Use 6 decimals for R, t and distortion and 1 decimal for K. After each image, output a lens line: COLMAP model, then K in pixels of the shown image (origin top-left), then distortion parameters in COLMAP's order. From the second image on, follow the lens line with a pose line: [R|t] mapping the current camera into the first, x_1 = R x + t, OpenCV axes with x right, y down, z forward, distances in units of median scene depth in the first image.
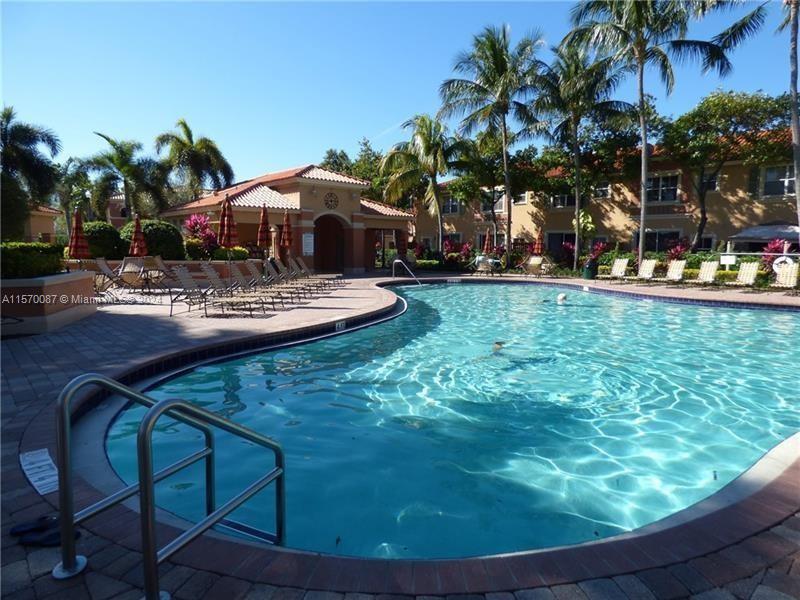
lens RADIAL K [[476.7, 0, 399.6], [0, 476.7, 313.5], [0, 0, 1]] dist [-0.004422, 0.000231]
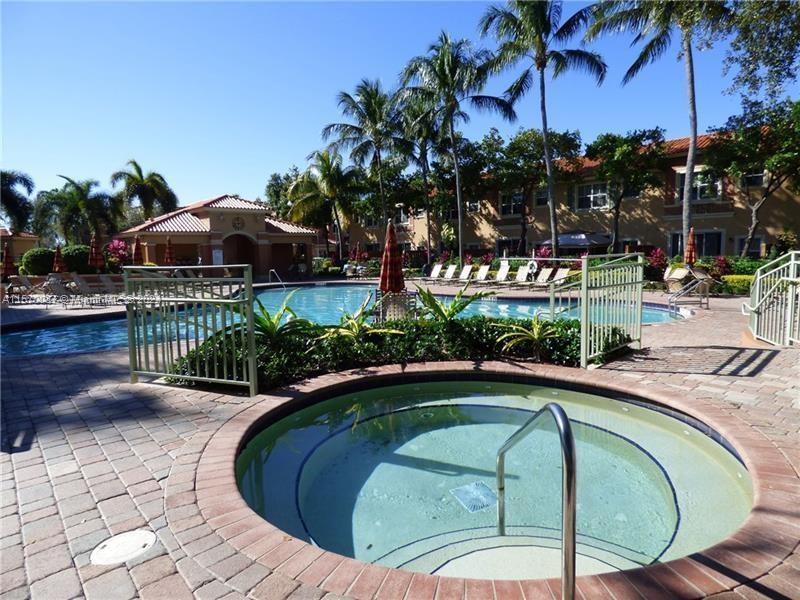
lens RADIAL K [[494.7, 0, 400.0], [0, 494.7, 300.0], [0, 0, 1]] dist [0.003074, 0.000286]
pose [[0.998551, -0.023948, -0.048196, 0.314502], [0.021978, 0.998918, -0.040991, 0.026752], [0.049125, 0.039872, 0.997996, -0.254739]]
